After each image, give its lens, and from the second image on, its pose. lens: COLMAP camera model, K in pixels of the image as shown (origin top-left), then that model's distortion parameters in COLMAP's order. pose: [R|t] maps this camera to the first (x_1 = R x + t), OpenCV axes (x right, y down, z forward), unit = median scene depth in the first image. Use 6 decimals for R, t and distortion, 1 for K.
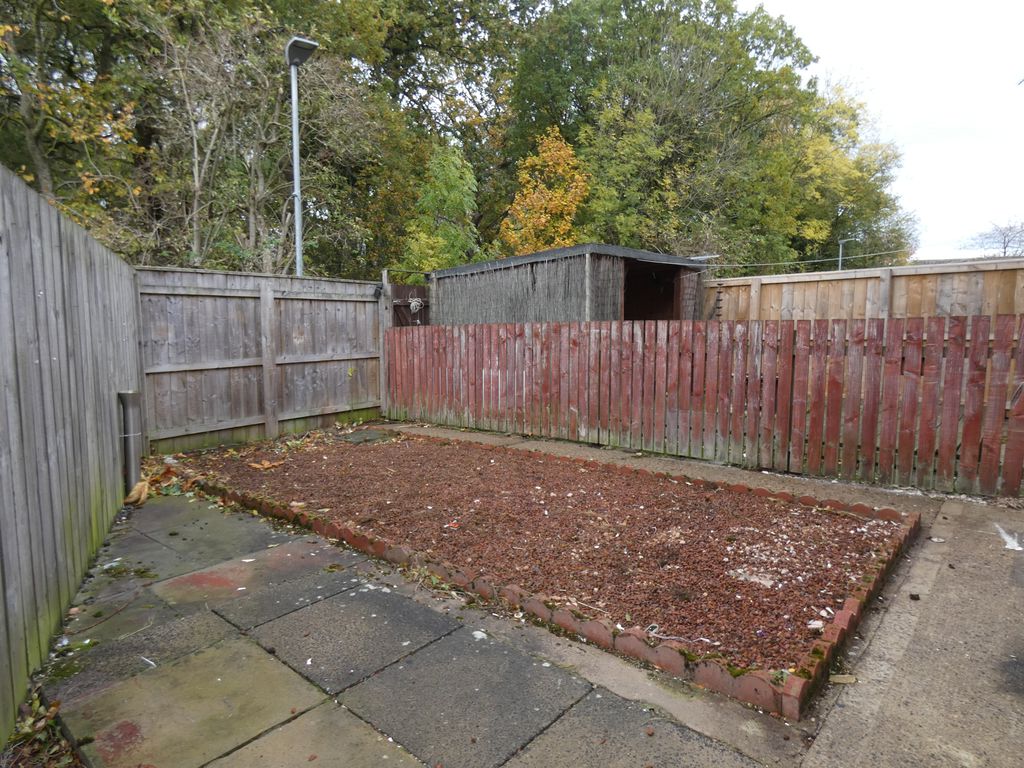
lens RADIAL K [[614.1, 0, 507.0], [0, 614.1, 385.6], [0, 0, 1]] dist [-0.001068, -0.006815]
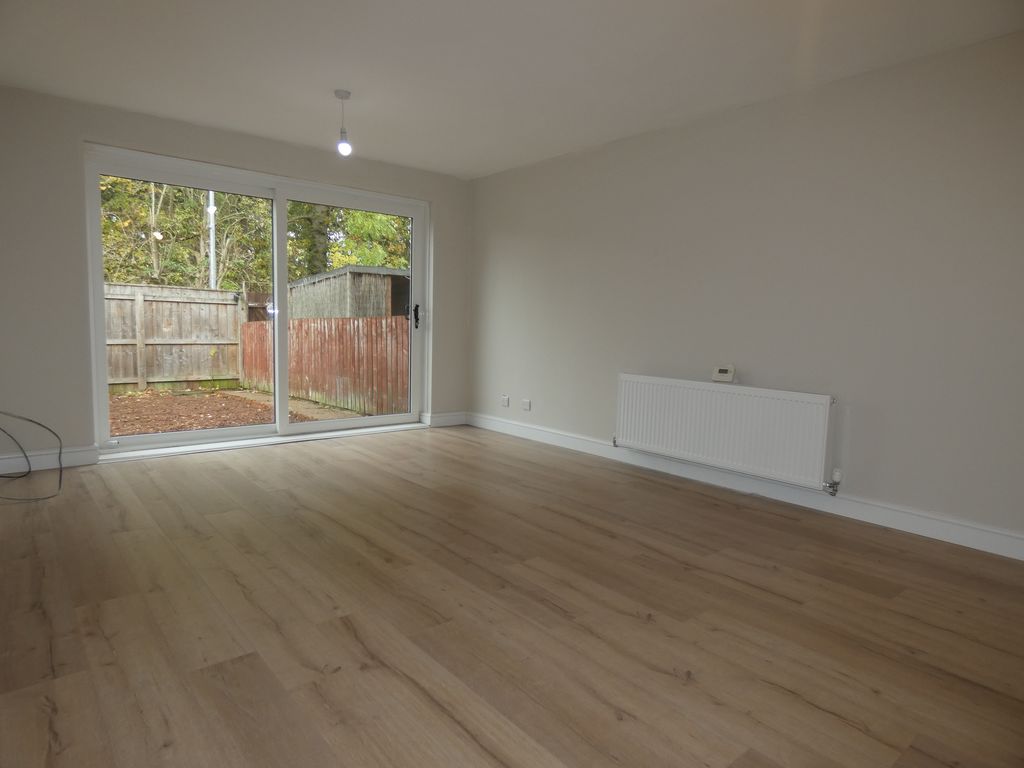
lens RADIAL K [[614.1, 0, 508.2], [0, 614.1, 379.3], [0, 0, 1]] dist [-0.001068, -0.006815]
pose [[0.987130, 0.035965, -0.155823, 0.708204], [-0.039910, 0.998955, -0.022257, 0.047825], [0.154860, 0.028189, 0.987534, -0.332313]]
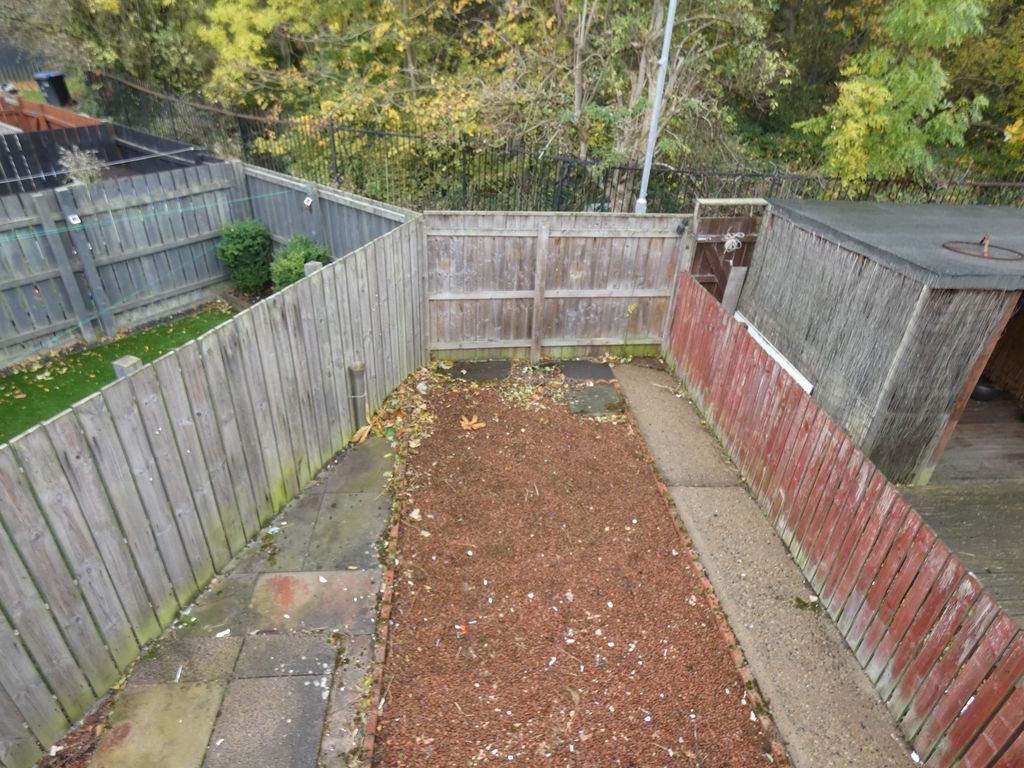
lens RADIAL K [[614.1, 0, 506.3], [0, 614.1, 381.1], [0, 0, 1]] dist [-0.001068, -0.006815]
pose [[0.707201, 0.393296, -0.587524, 0.232123], [-0.118600, 0.885213, 0.449814, -0.356915], [0.696994, -0.248429, 0.672668, 0.210172]]
